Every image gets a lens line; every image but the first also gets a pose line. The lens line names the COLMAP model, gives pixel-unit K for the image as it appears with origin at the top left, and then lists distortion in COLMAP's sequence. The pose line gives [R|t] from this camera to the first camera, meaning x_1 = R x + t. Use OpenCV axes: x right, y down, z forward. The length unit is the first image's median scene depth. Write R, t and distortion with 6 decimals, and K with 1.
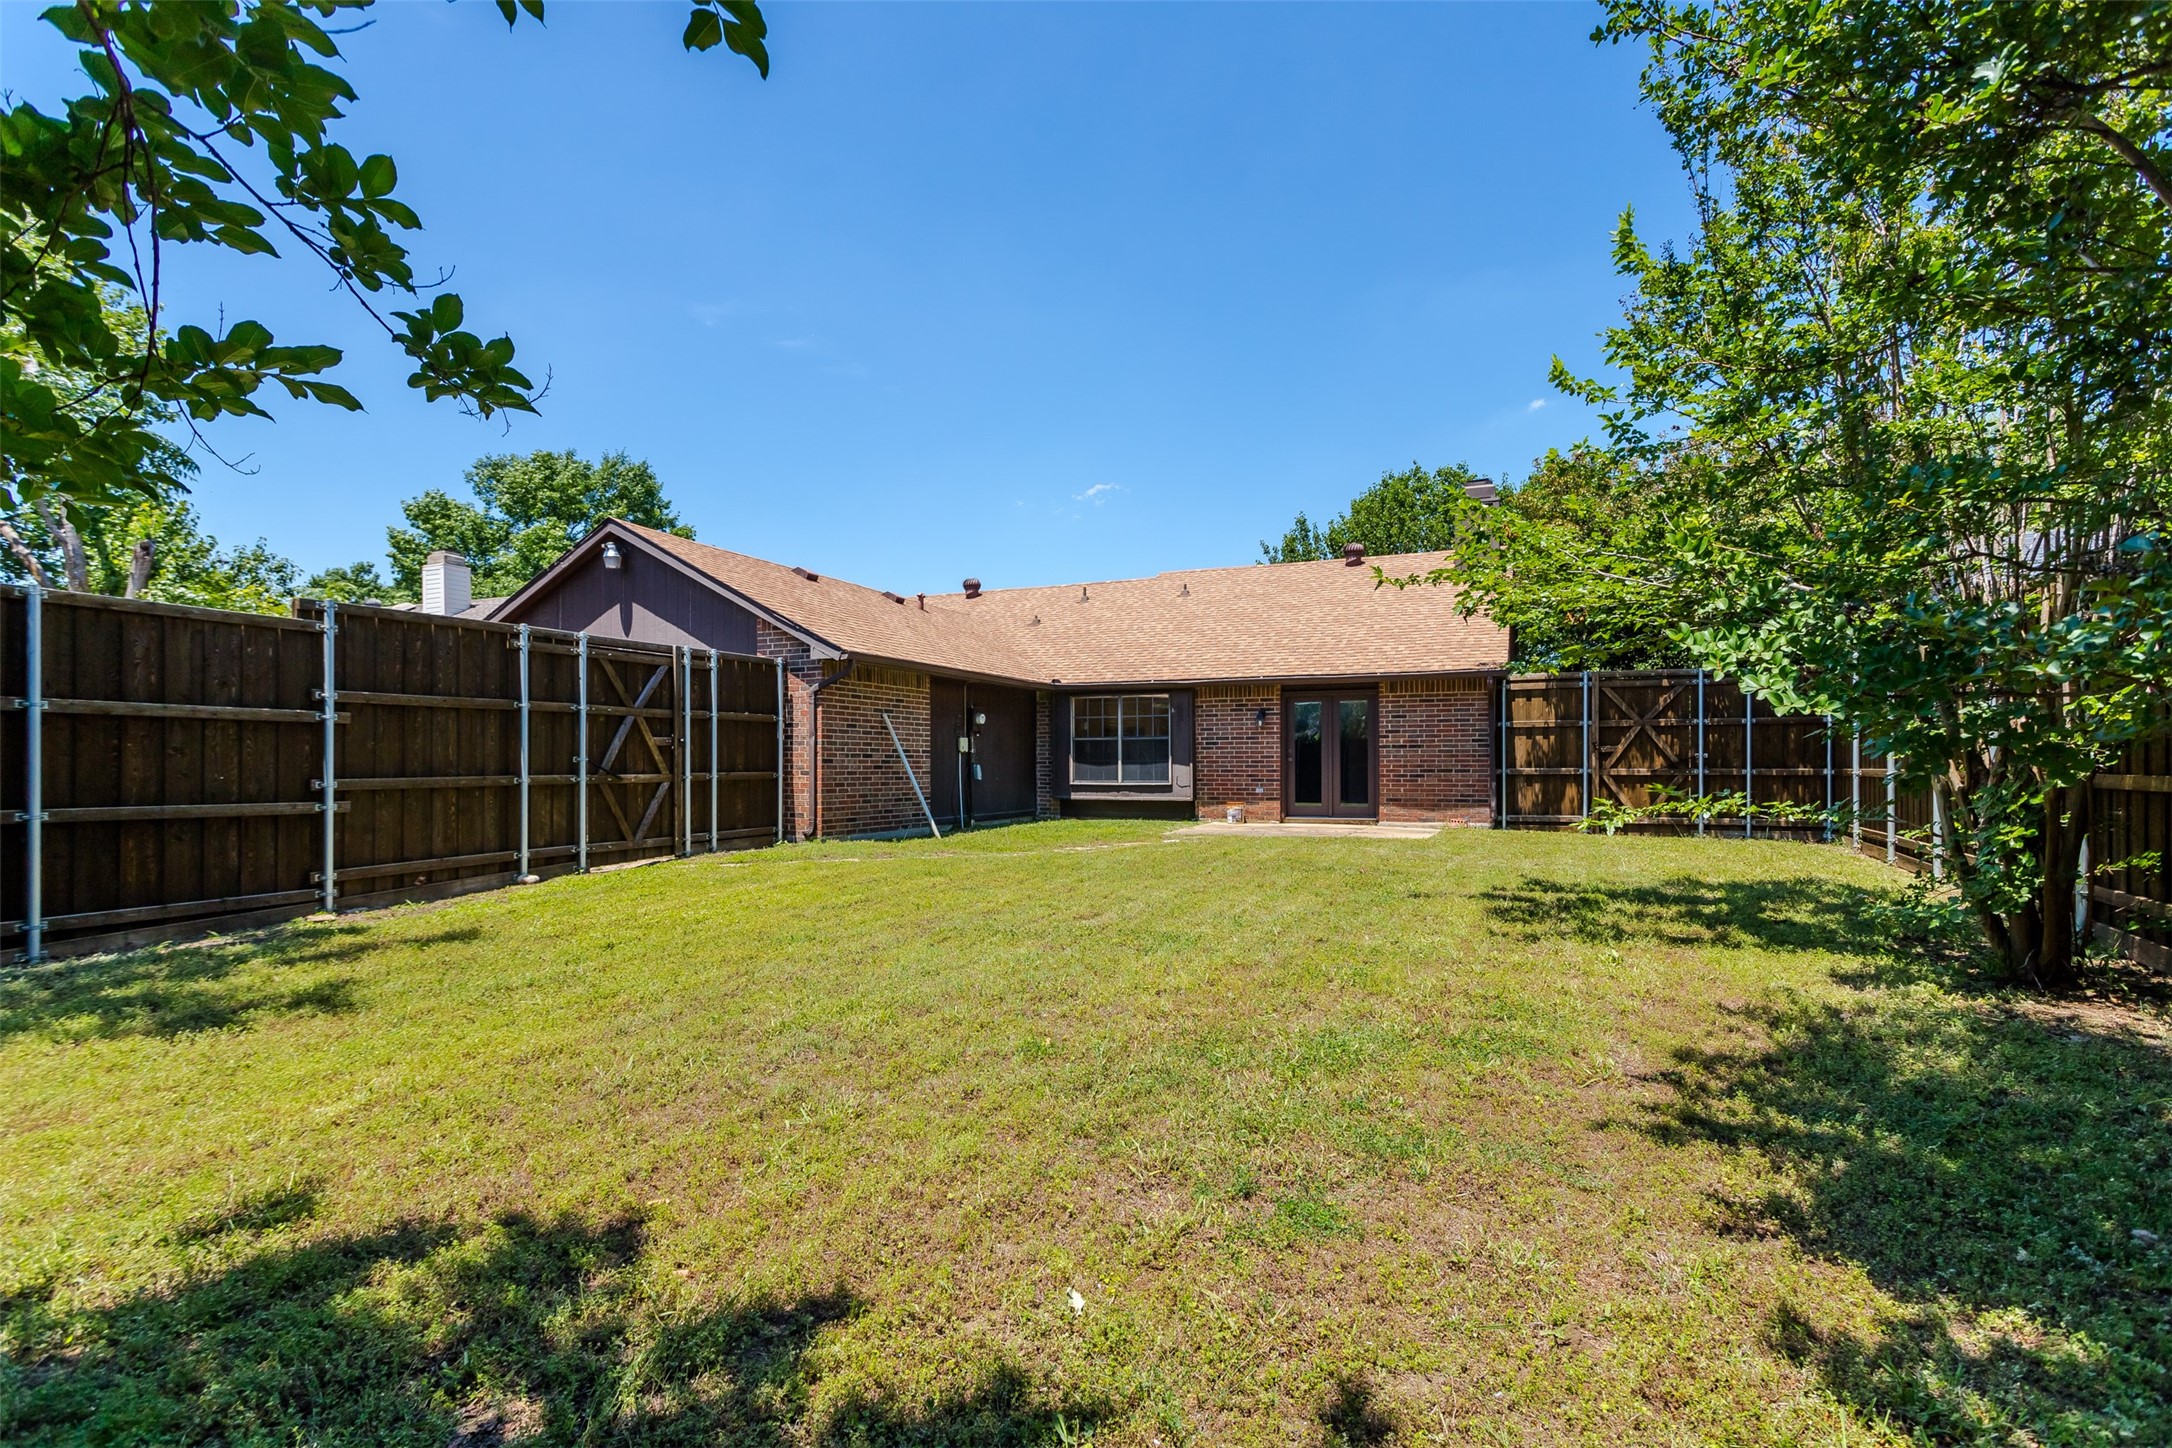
lens RADIAL K [[1004.2, 0, 1081.1], [0, 1004.2, 739.5], [0, 0, 1]] dist [-0.001409, 0.000228]
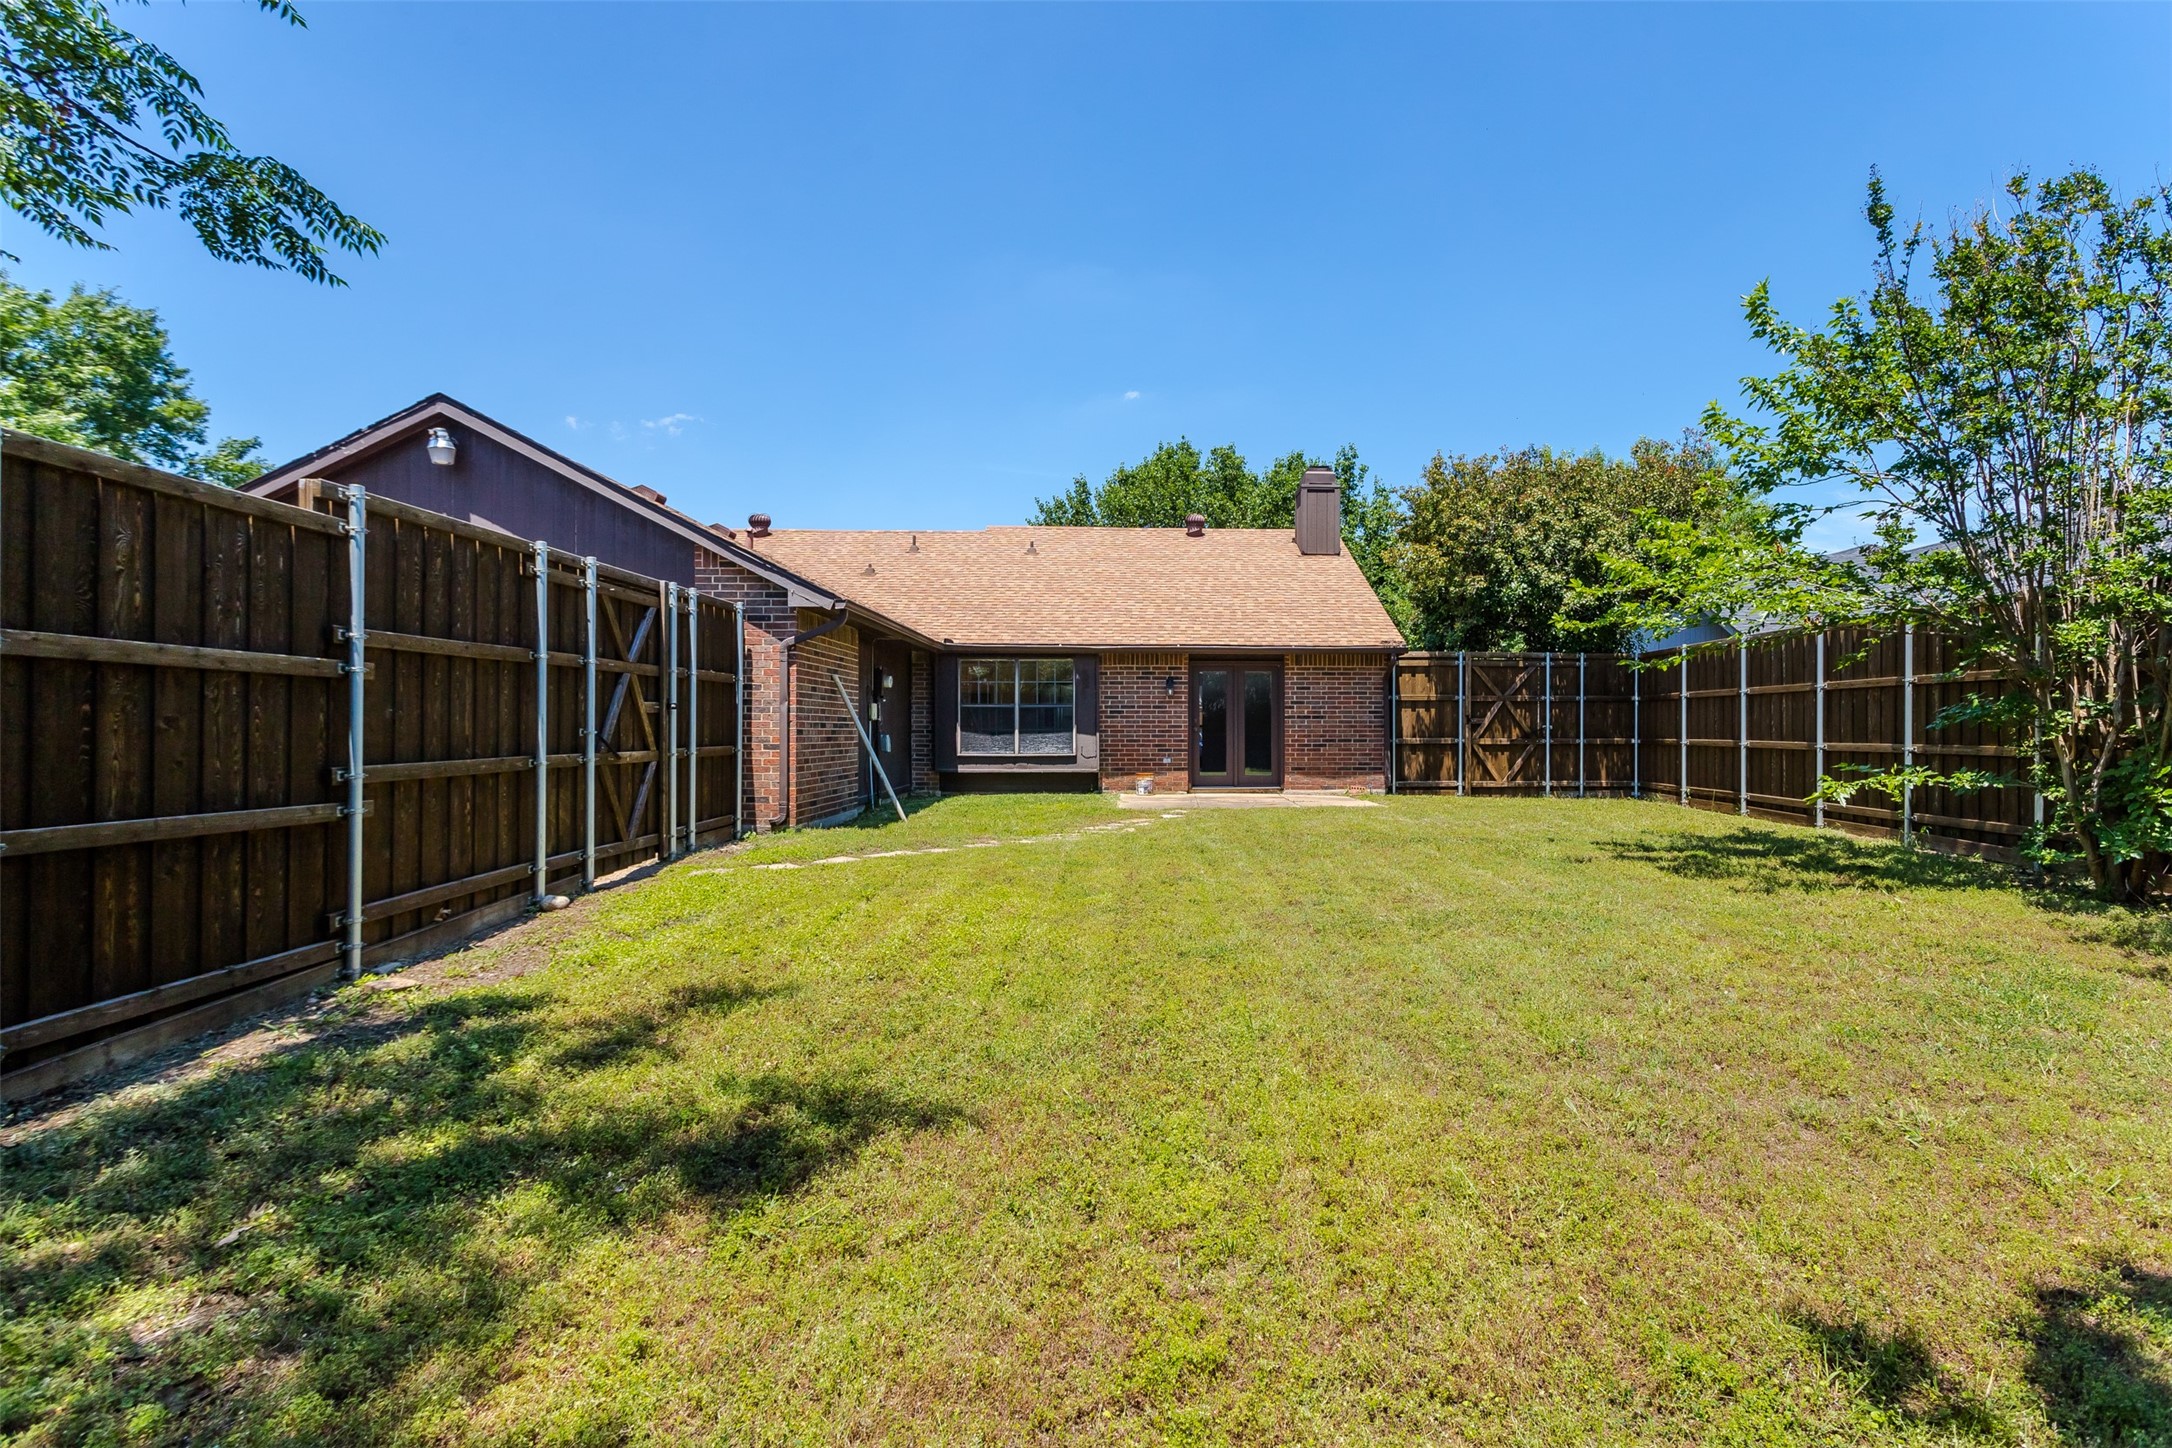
lens RADIAL K [[1050.0, 0, 1086.3], [0, 1050.0, 713.1], [0, 0, 1]] dist [-0.001853, 0.001813]
pose [[0.906431, 0.008075, 0.422278, -0.375979], [-0.012820, 0.999883, 0.008399, -0.003774], [-0.422160, -0.013027, 0.906428, 0.121555]]
